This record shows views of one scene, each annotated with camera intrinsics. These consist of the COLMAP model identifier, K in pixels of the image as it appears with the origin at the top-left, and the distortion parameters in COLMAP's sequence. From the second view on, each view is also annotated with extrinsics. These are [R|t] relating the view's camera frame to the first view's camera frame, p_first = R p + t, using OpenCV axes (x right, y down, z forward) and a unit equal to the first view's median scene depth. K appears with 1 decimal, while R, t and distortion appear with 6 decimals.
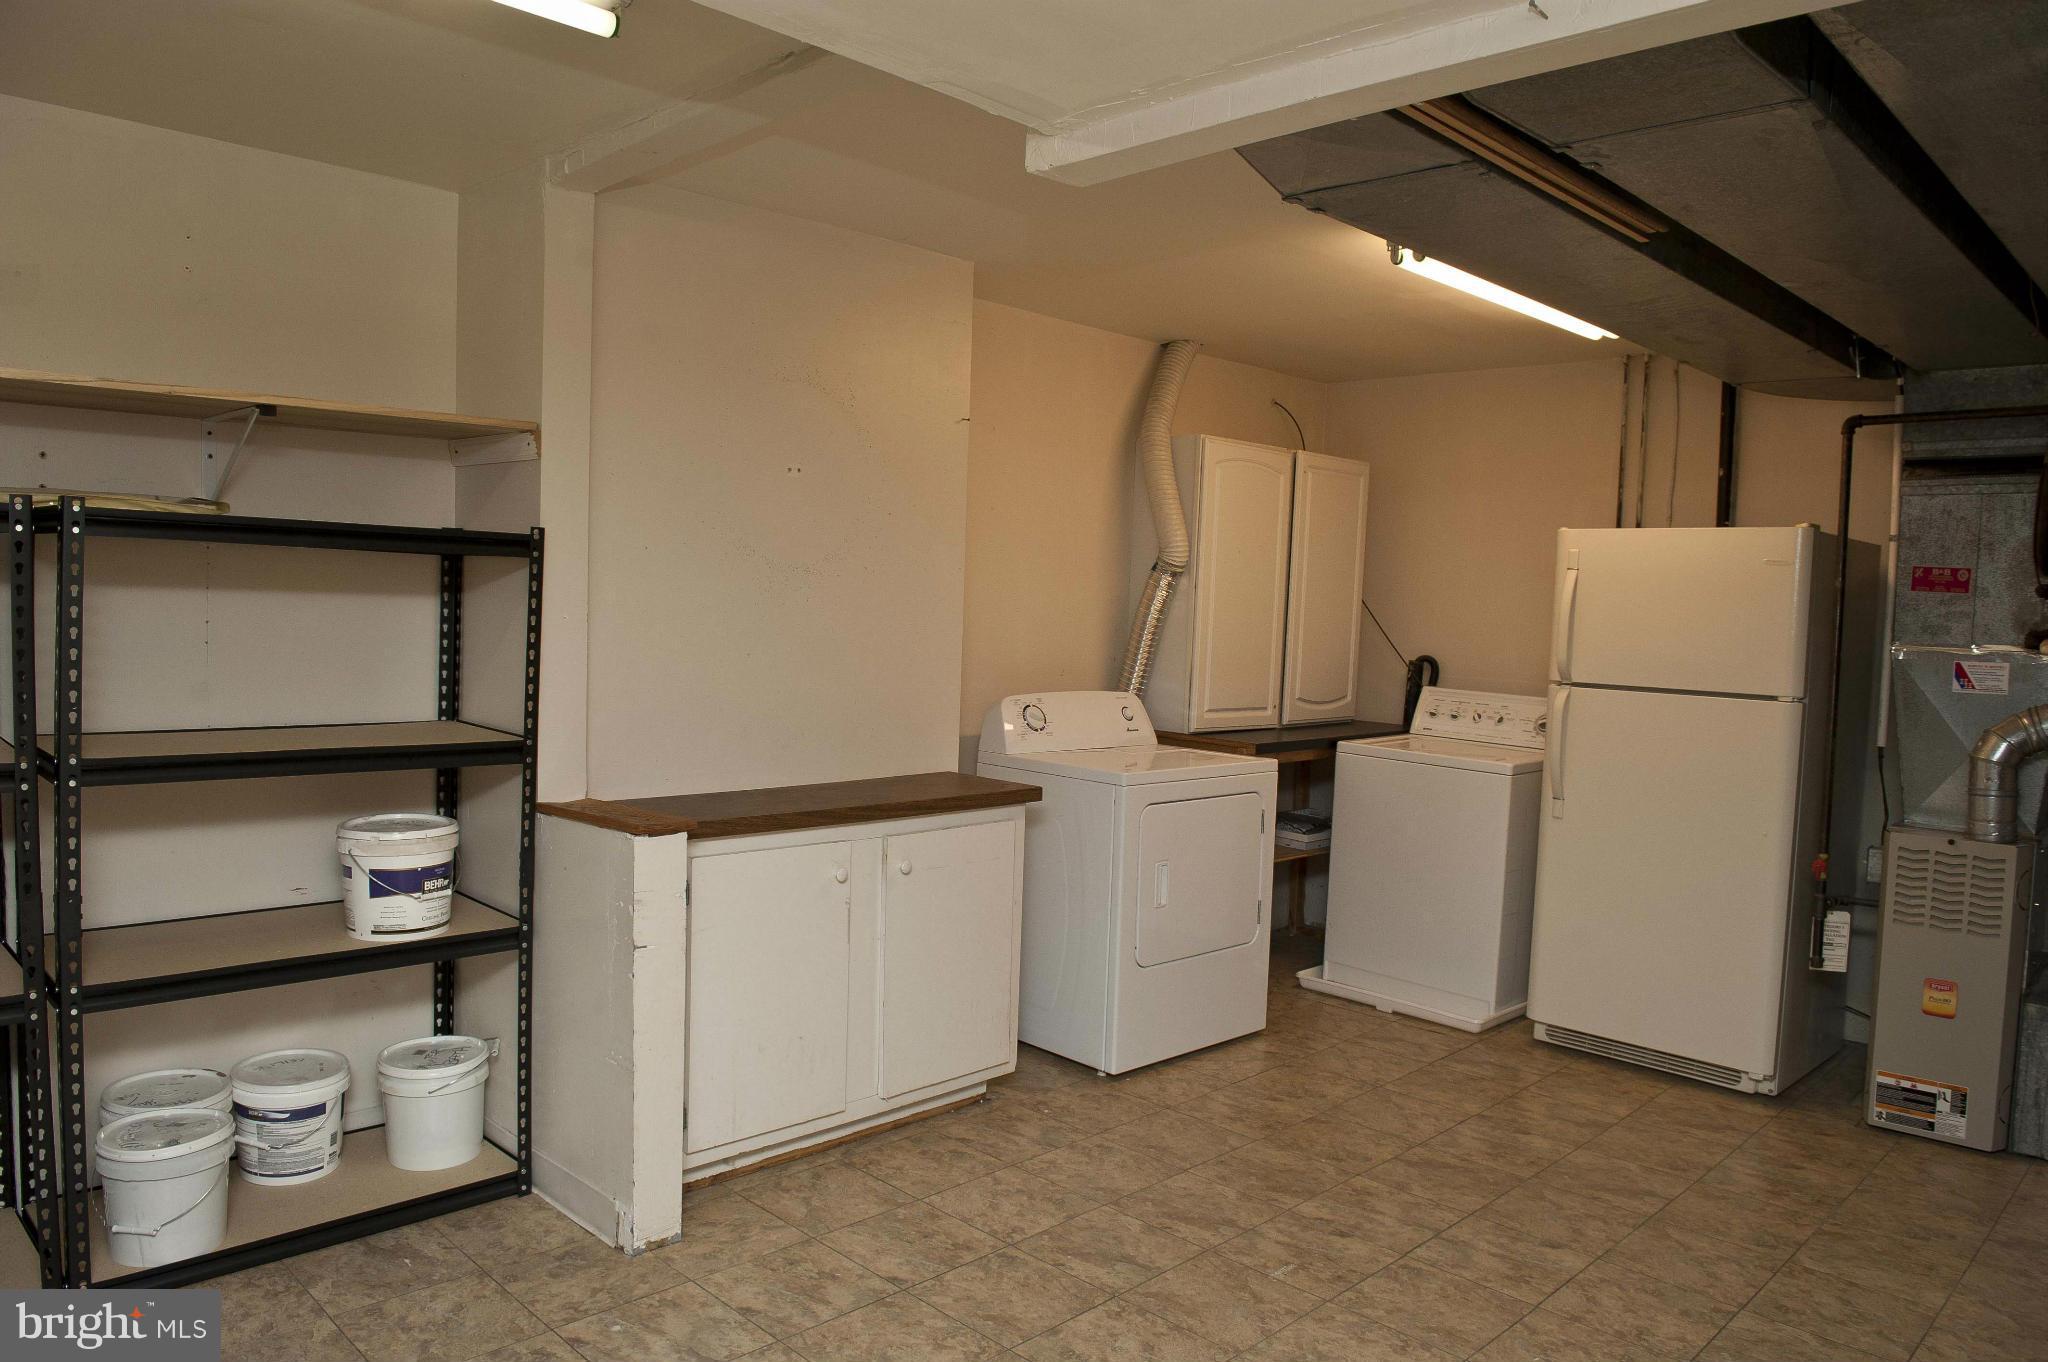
lens RADIAL K [[1389.7, 0, 1021.7], [0, 1389.7, 686.0], [0, 0, 1]] dist [-0.049533, -0.005527]
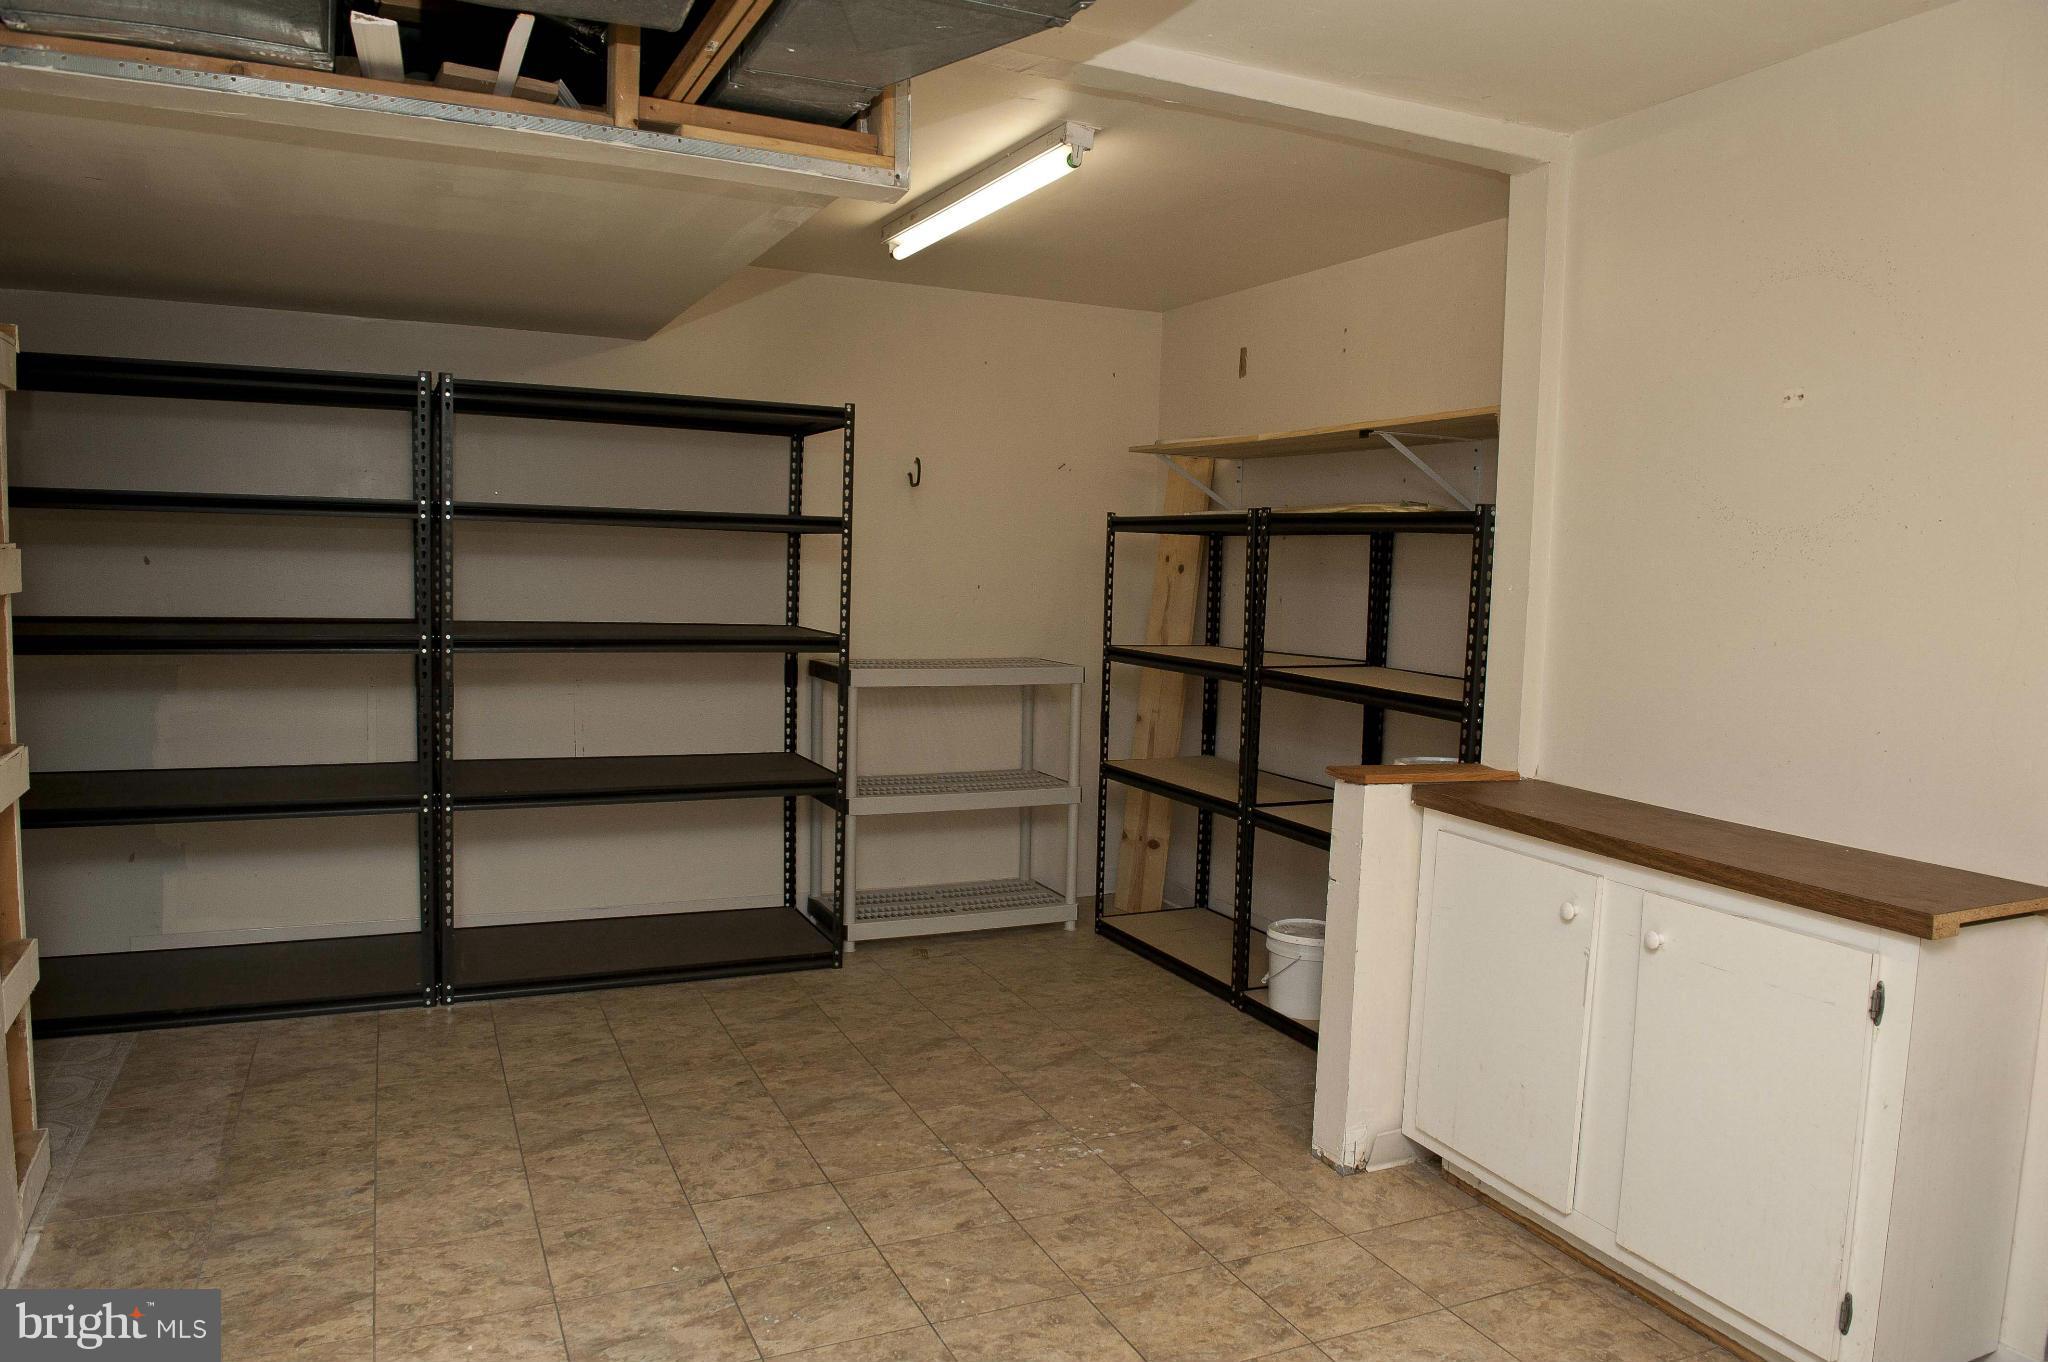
lens RADIAL K [[1389.7, 0, 1021.7], [0, 1389.7, 686.0], [0, 0, 1]] dist [-0.049533, -0.005527]
pose [[-0.346533, 0.044608, -0.936977, 0.854569], [-0.101342, 0.991242, 0.084672, -0.032353], [0.932548, 0.124297, -0.338977, 1.148291]]
